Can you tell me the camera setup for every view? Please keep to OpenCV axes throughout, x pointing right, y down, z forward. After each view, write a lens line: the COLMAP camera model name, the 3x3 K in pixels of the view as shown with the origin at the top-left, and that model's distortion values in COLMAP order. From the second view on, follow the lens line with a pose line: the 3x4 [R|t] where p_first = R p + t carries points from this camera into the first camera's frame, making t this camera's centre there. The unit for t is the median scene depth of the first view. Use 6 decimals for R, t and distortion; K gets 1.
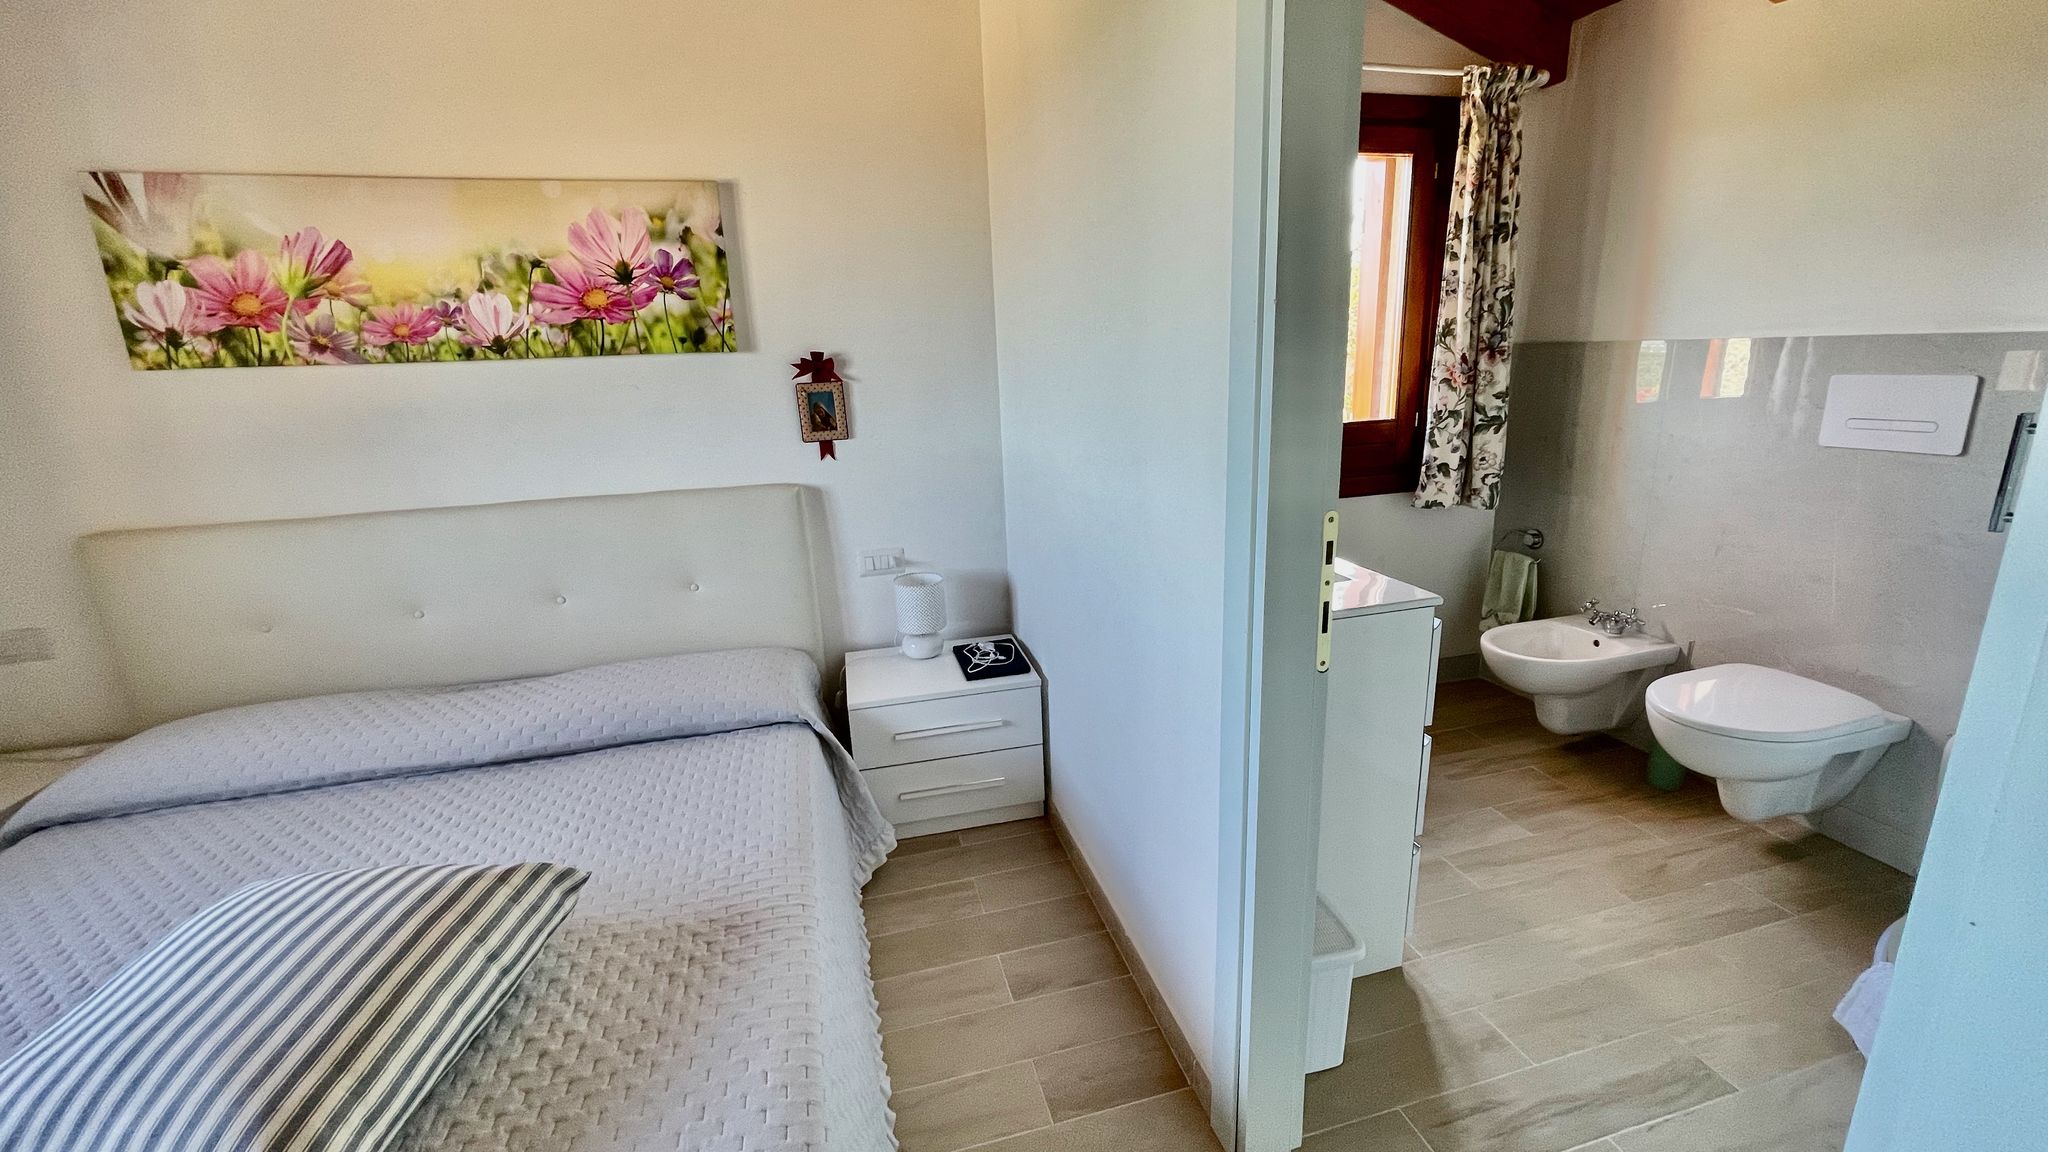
lens RADIAL K [[823.1, 0, 1032.5], [0, 823.1, 576.8], [0, 0, 1]] dist [-0.004728, 0.002522]
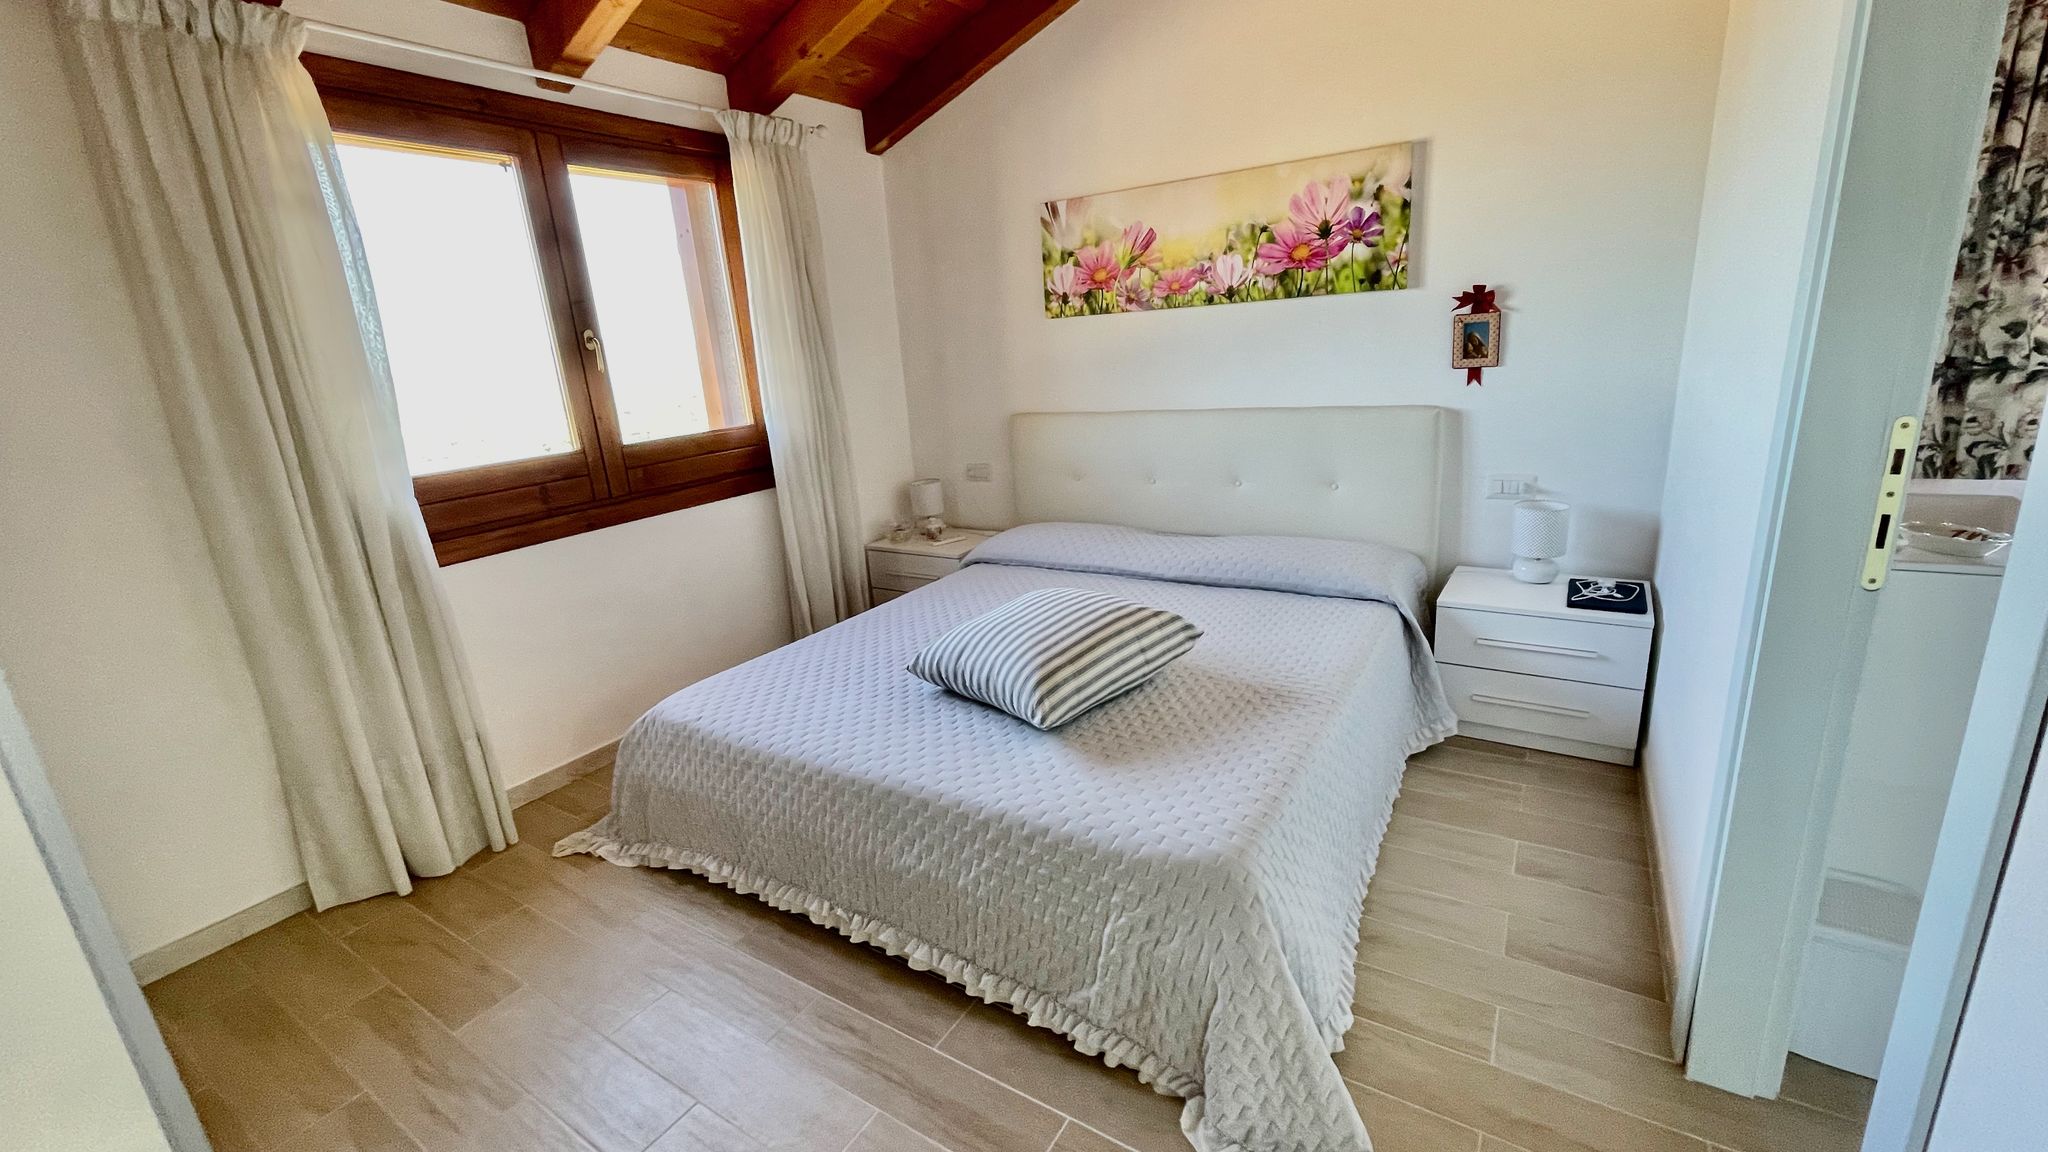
lens RADIAL K [[823.1, 0, 1040.3], [0, 823.1, 573.0], [0, 0, 1]] dist [-0.004728, 0.002522]
pose [[0.685547, 0.185793, -0.703922, 0.168522], [-0.148091, 0.982261, 0.115032, 0.060333], [0.712807, 0.025385, 0.700900, -0.162479]]
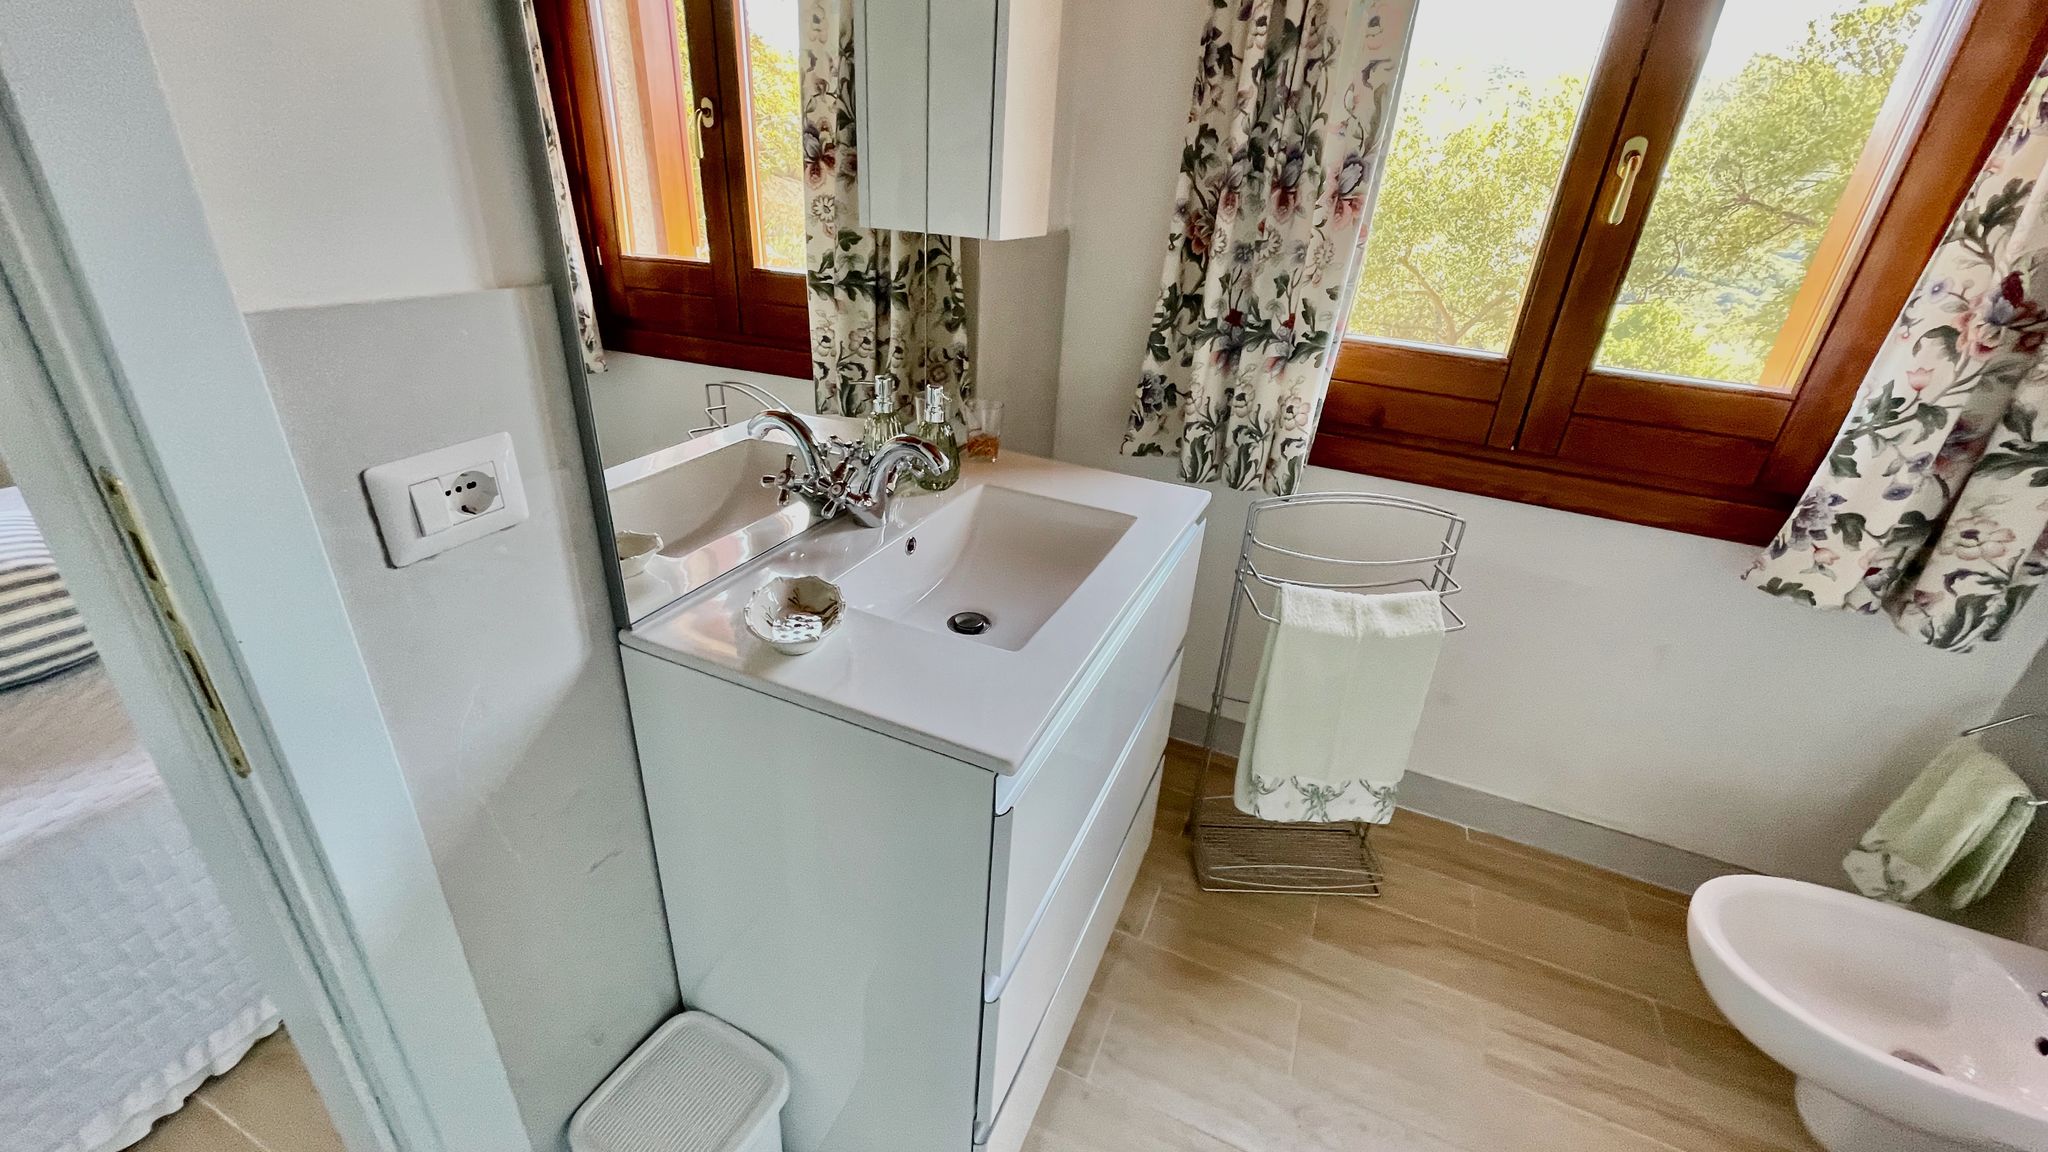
lens RADIAL K [[823.1, 0, 1018.6], [0, 823.1, 570.9], [0, 0, 1]] dist [-0.004728, 0.002522]
pose [[0.779573, 0.356940, -0.514646, 0.437701], [-0.262347, 0.932247, 0.249176, -0.114962], [0.568718, -0.059235, 0.820397, 0.410806]]
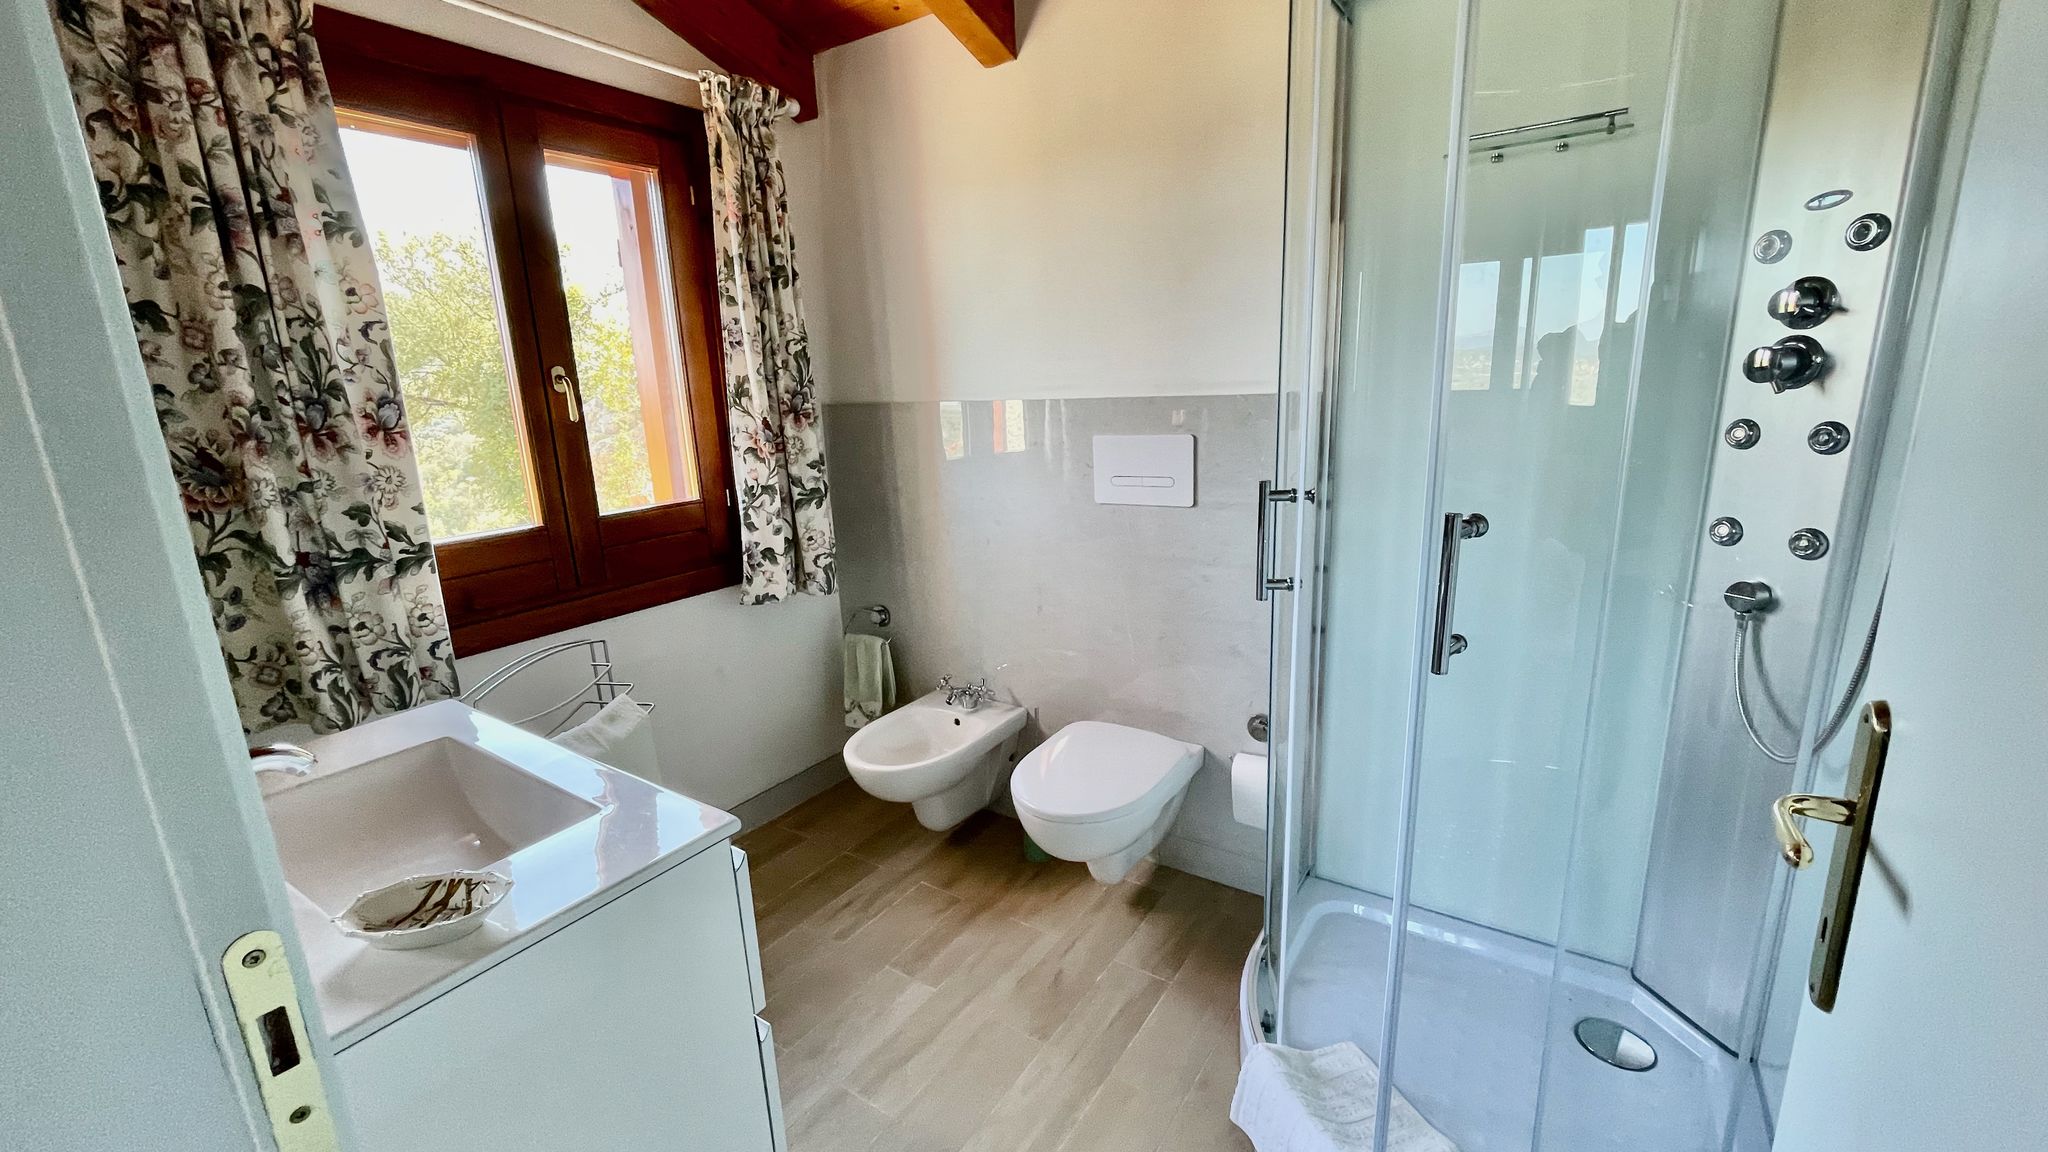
lens RADIAL K [[823.1, 0, 1028.2], [0, 823.1, 571.6], [0, 0, 1]] dist [-0.004728, 0.002522]
pose [[0.753381, -0.136185, 0.643328, 0.185934], [0.178046, 0.984022, -0.000198, -0.078057], [-0.633022, 0.114691, 0.765590, 0.234834]]
